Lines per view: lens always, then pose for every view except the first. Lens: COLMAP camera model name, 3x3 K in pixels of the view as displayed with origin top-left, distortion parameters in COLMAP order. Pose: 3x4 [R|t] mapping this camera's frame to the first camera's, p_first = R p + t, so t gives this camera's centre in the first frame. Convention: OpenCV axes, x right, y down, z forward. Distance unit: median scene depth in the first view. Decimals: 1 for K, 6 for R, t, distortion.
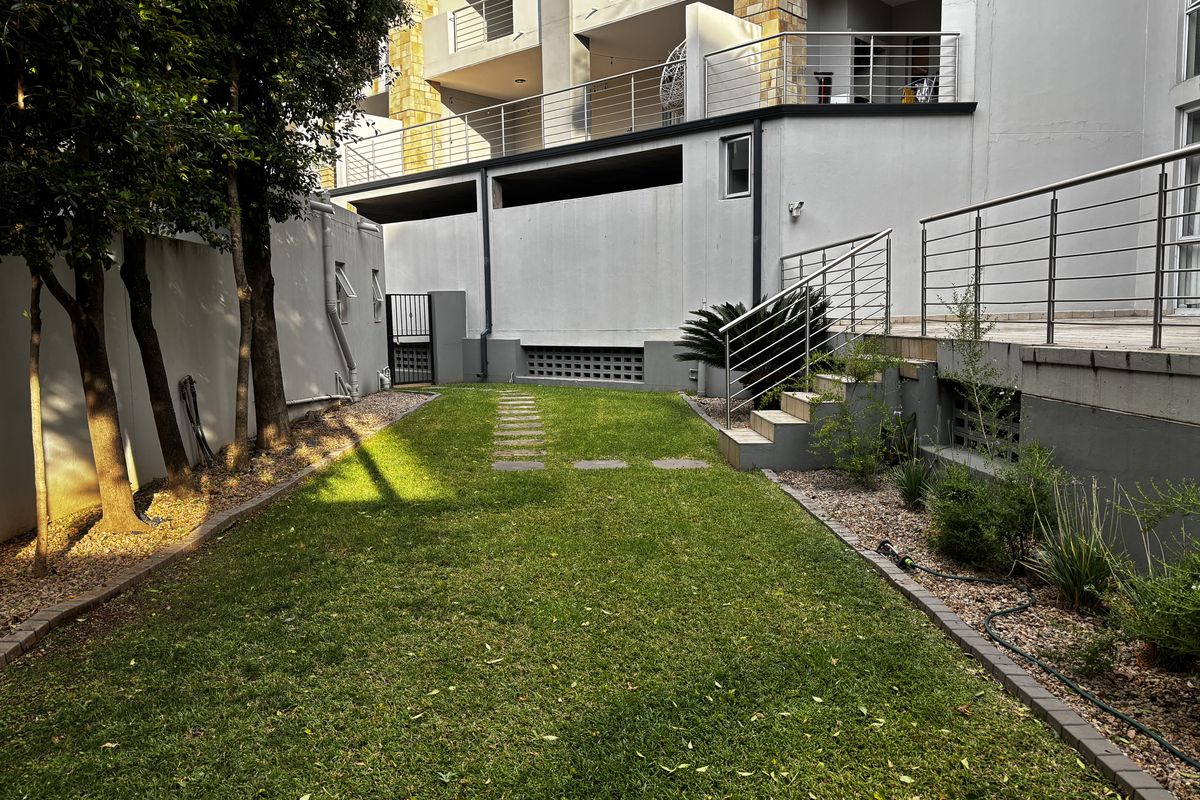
lens RADIAL K [[912.2, 0, 600.0], [0, 912.2, 400.0], [0, 0, 1]] dist [0.060739, -0.050866]
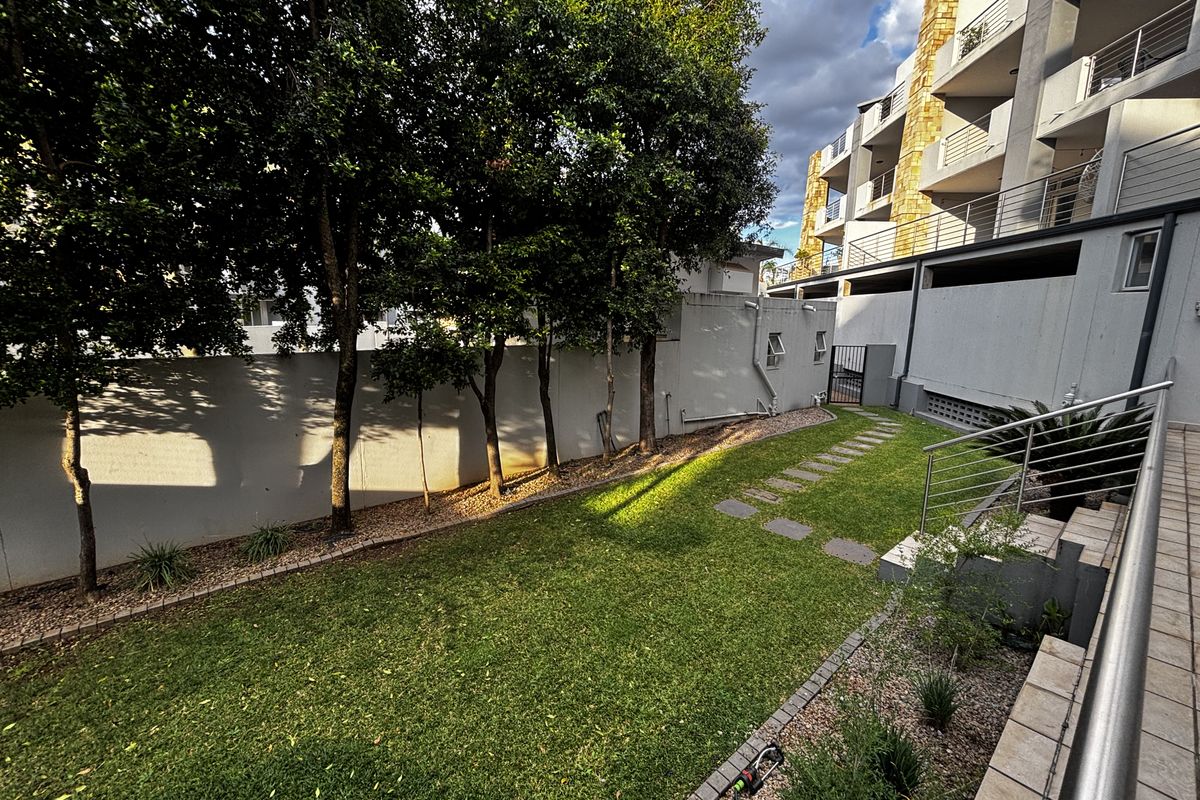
lens RADIAL K [[480.7, 0, 596.8], [0, 480.7, 400.0], [0, 0, 1]] dist [0.000177, 0.000068]
pose [[0.610759, 0.165745, -0.774275, 0.333512], [-0.097295, 0.986146, 0.134351, -0.177383], [0.785816, -0.006723, 0.618424, 0.306493]]
